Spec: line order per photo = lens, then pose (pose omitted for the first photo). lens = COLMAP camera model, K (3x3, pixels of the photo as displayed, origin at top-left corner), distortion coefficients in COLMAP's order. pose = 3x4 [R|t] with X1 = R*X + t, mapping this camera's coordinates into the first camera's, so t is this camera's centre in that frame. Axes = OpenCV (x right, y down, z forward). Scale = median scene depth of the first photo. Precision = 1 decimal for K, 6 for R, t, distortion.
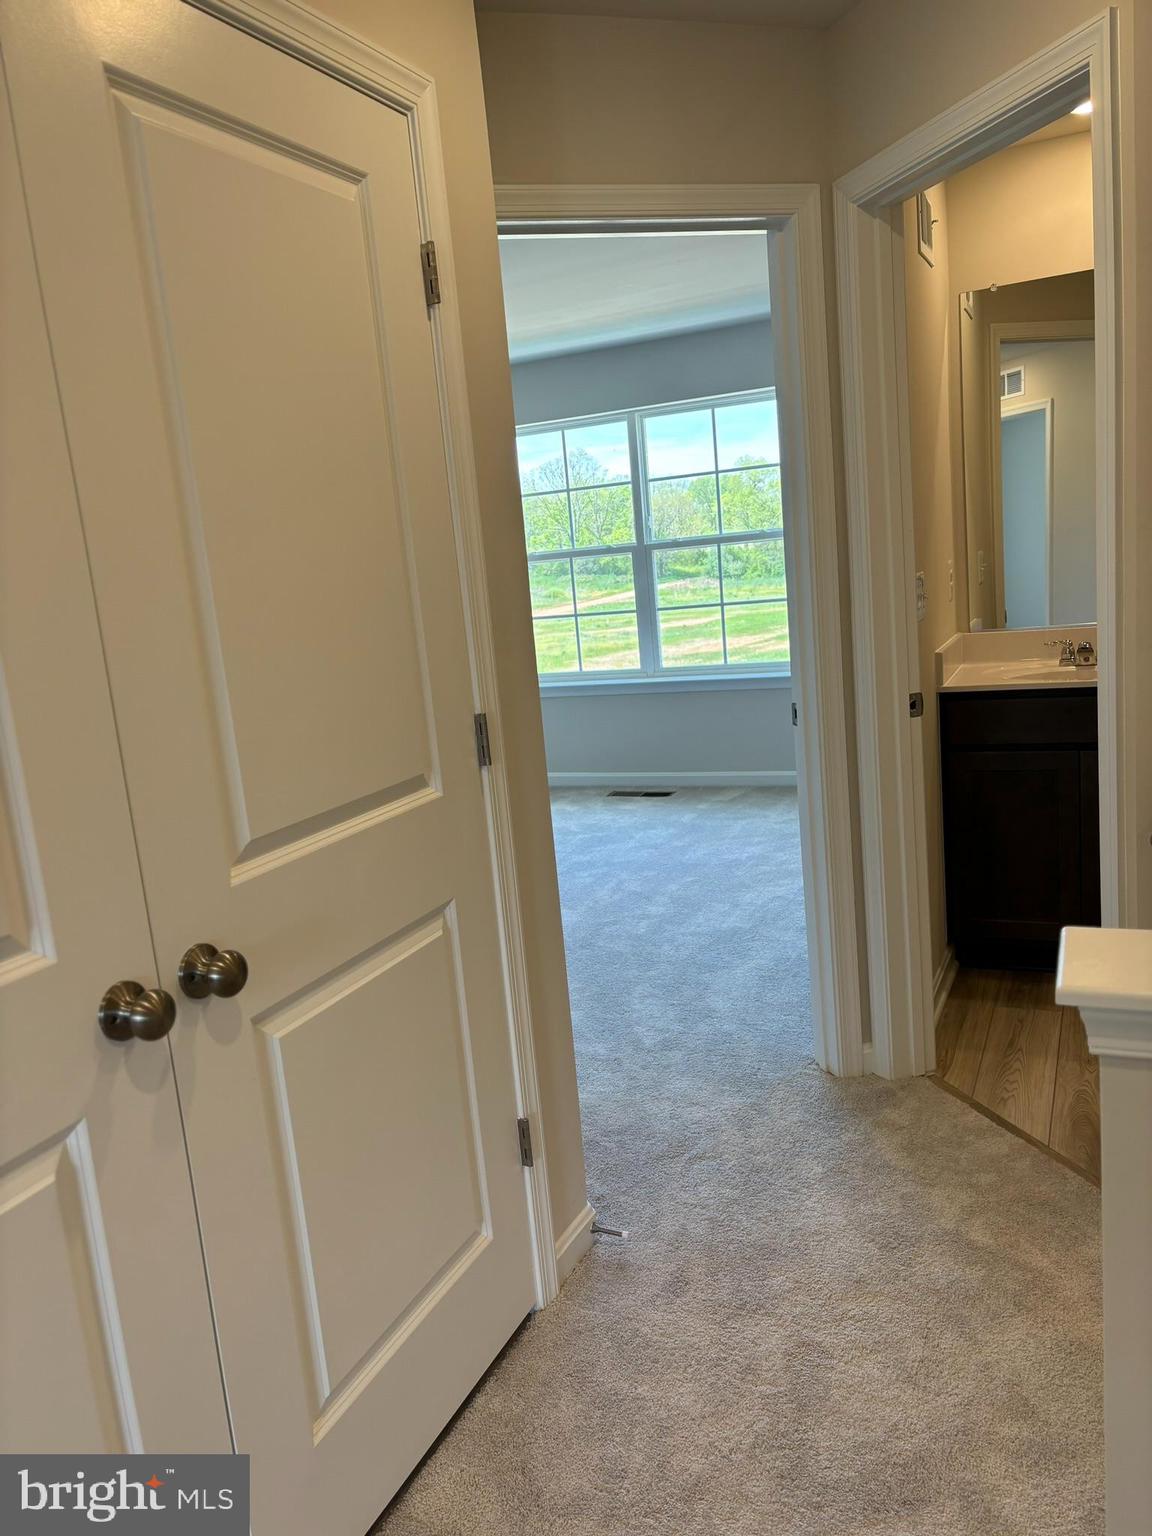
lens RADIAL K [[1160.9, 0, 574.1], [0, 1160.9, 788.0], [0, 0, 1]] dist [0.004218, 0.000411]
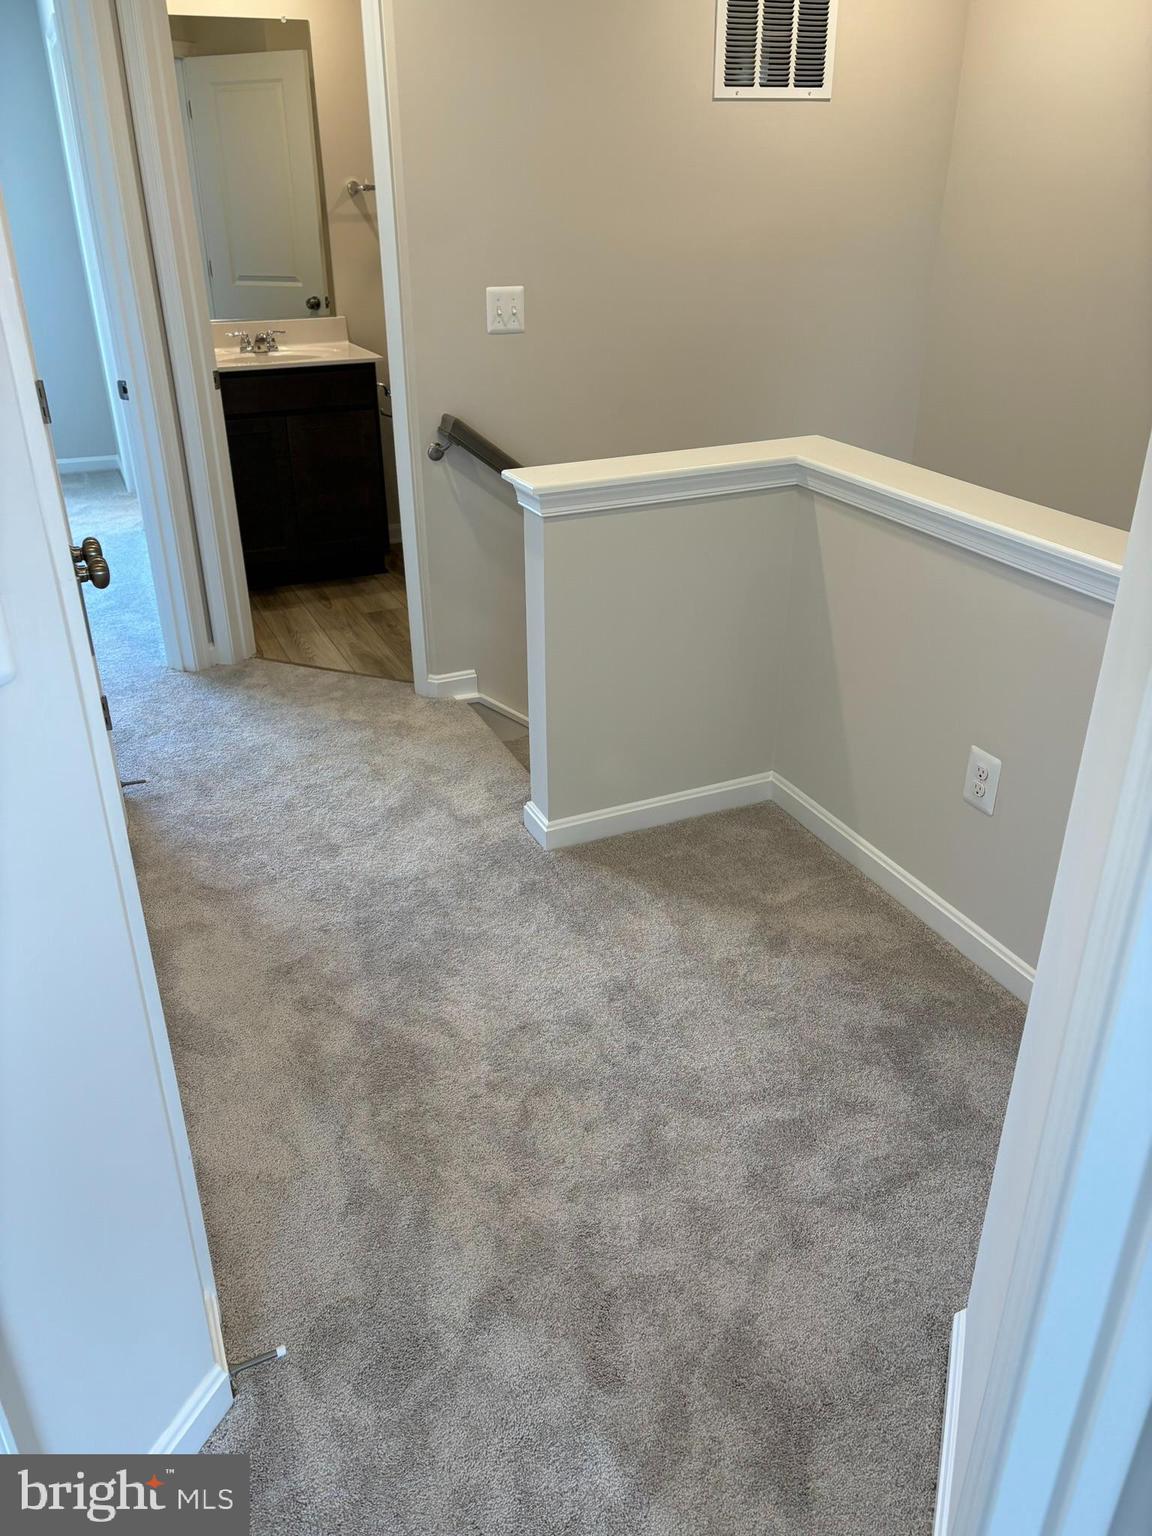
lens RADIAL K [[1160.9, 0, 574.1], [0, 1160.9, 788.0], [0, 0, 1]] dist [0.004218, 0.000411]
pose [[0.653990, -0.266469, 0.708019, -0.651780], [0.088477, 0.956429, 0.278235, 0.053493], [-0.751311, -0.119319, 0.649072, -0.312217]]
